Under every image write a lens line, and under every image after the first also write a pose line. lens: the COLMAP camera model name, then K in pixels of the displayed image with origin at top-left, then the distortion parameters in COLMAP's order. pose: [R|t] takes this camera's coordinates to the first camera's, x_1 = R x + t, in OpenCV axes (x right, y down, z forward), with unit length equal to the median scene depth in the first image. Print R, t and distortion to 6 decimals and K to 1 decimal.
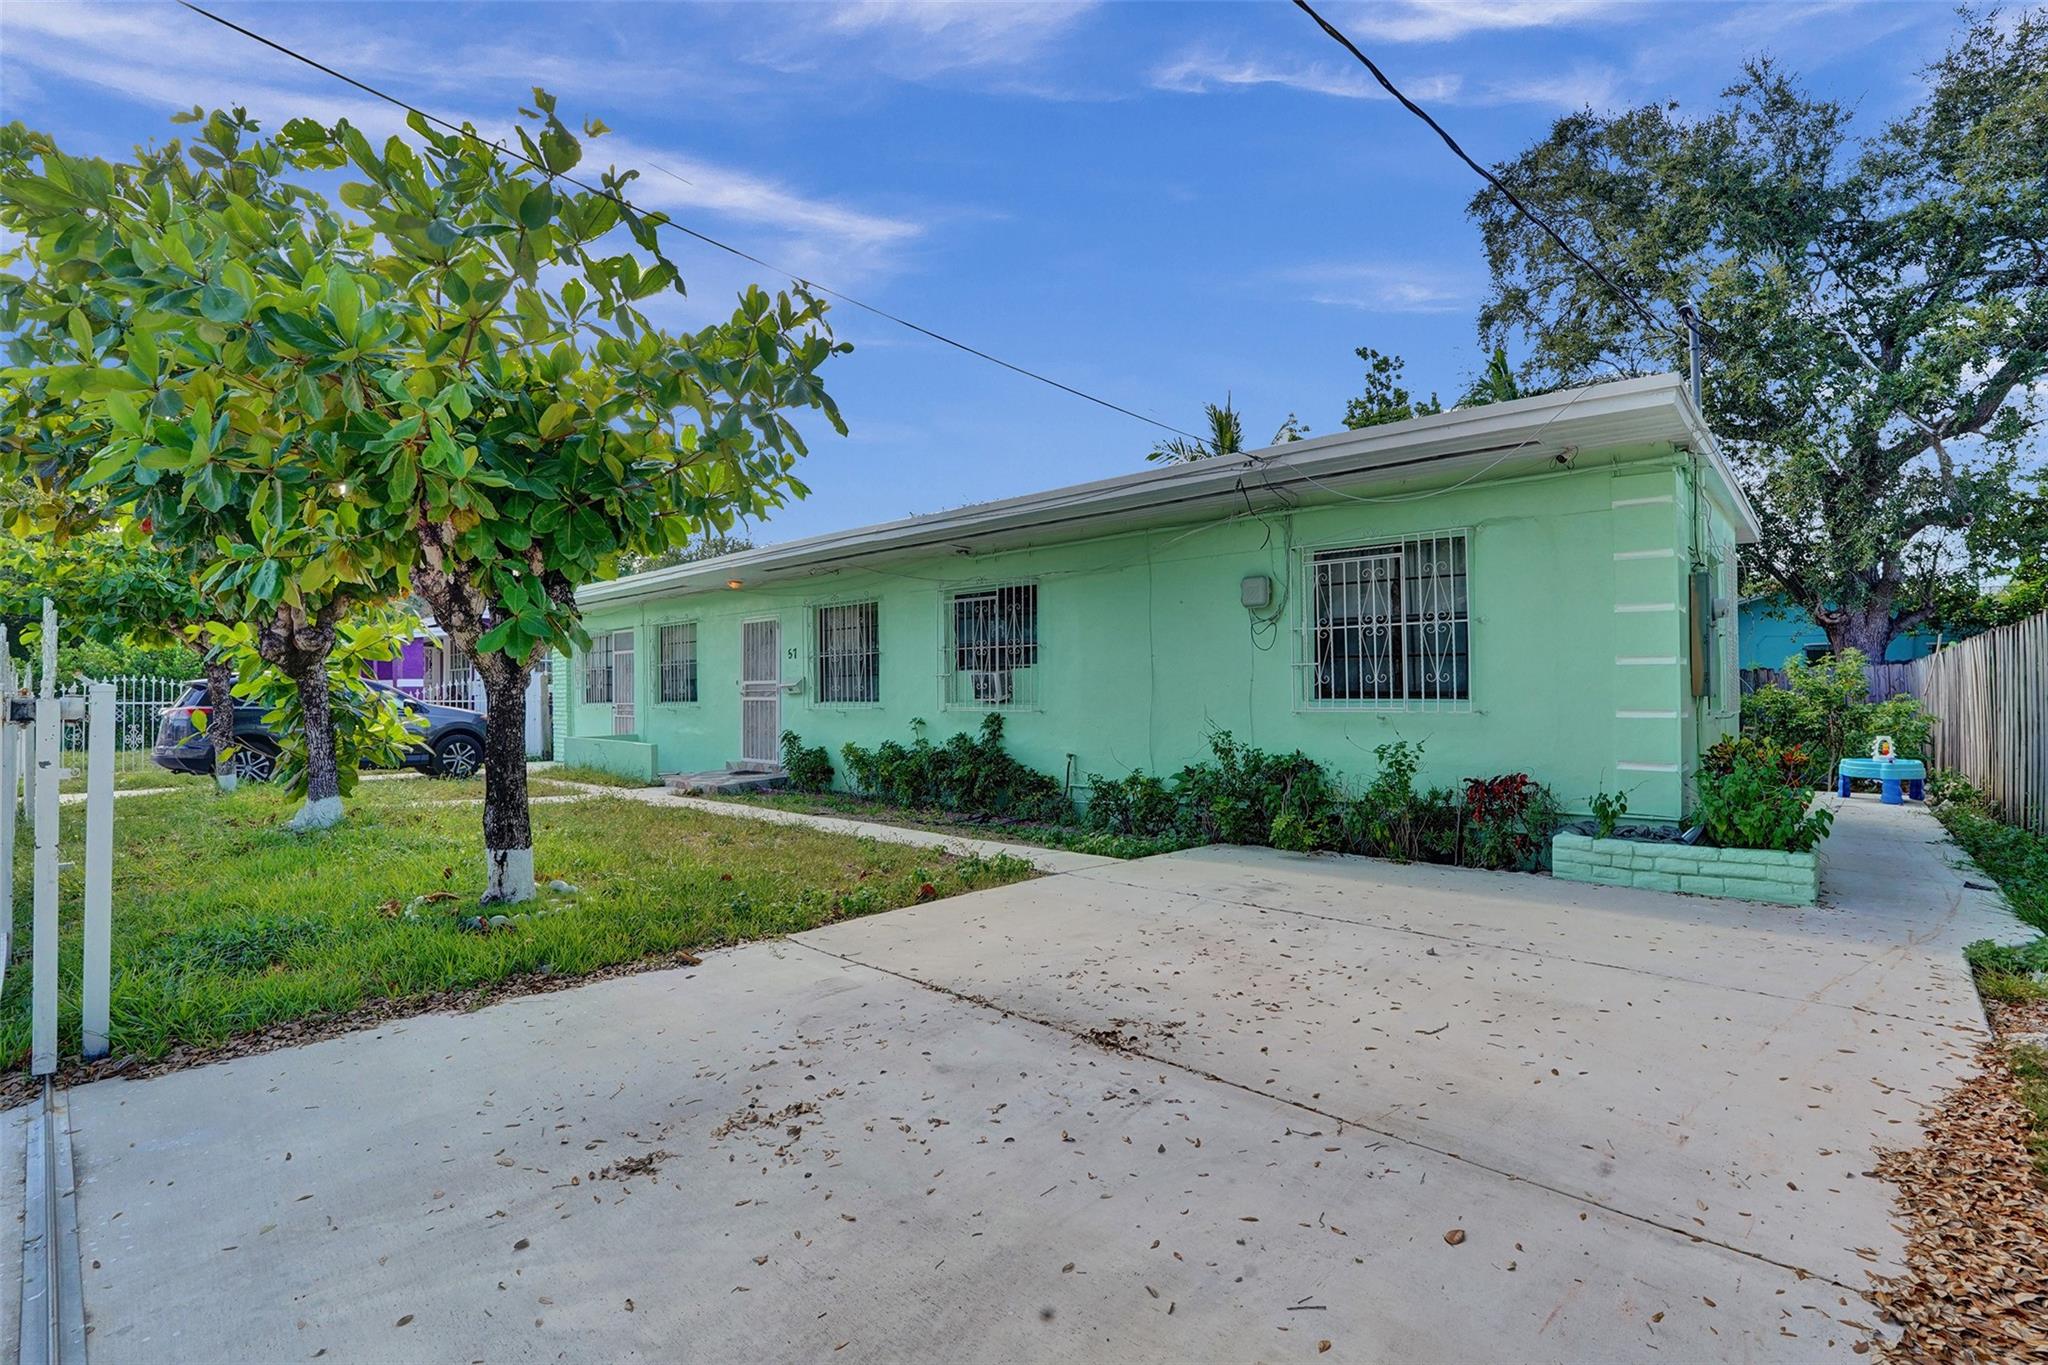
lens RADIAL K [[955.7, 0, 996.3], [0, 955.7, 683.5], [0, 0, 1]] dist [-0.063428, 0.023489]
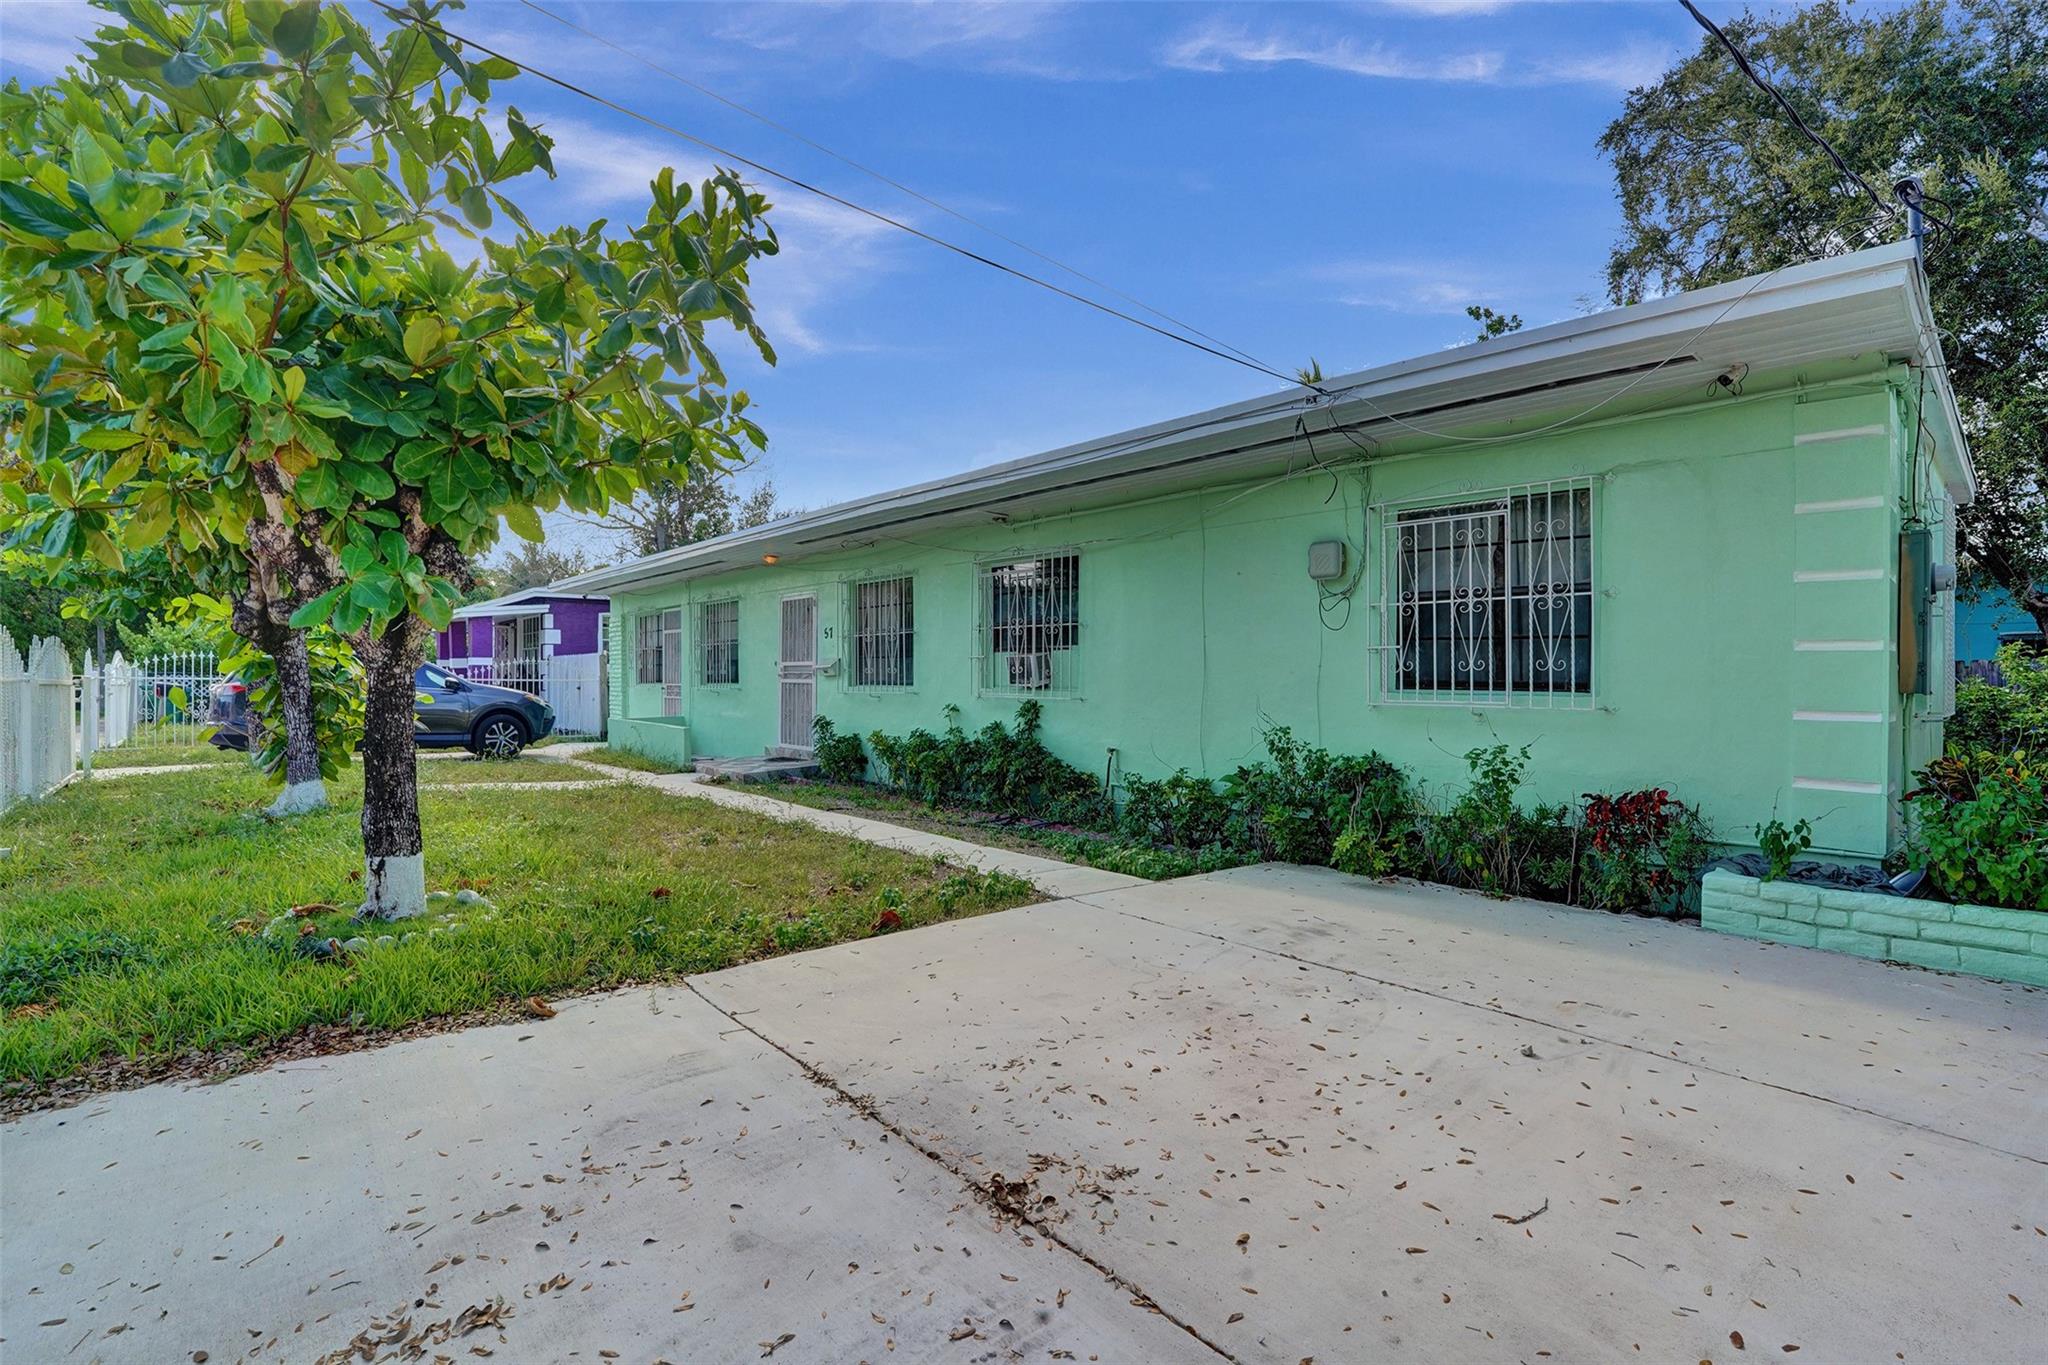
lens RADIAL K [[955.7, 0, 996.3], [0, 955.7, 683.5], [0, 0, 1]] dist [-0.063428, 0.023489]
pose [[0.994916, 0.012076, -0.099977, 0.083630], [-0.010403, 0.999797, 0.017234, 0.000457], [0.100165, -0.016106, 0.994840, 0.169883]]
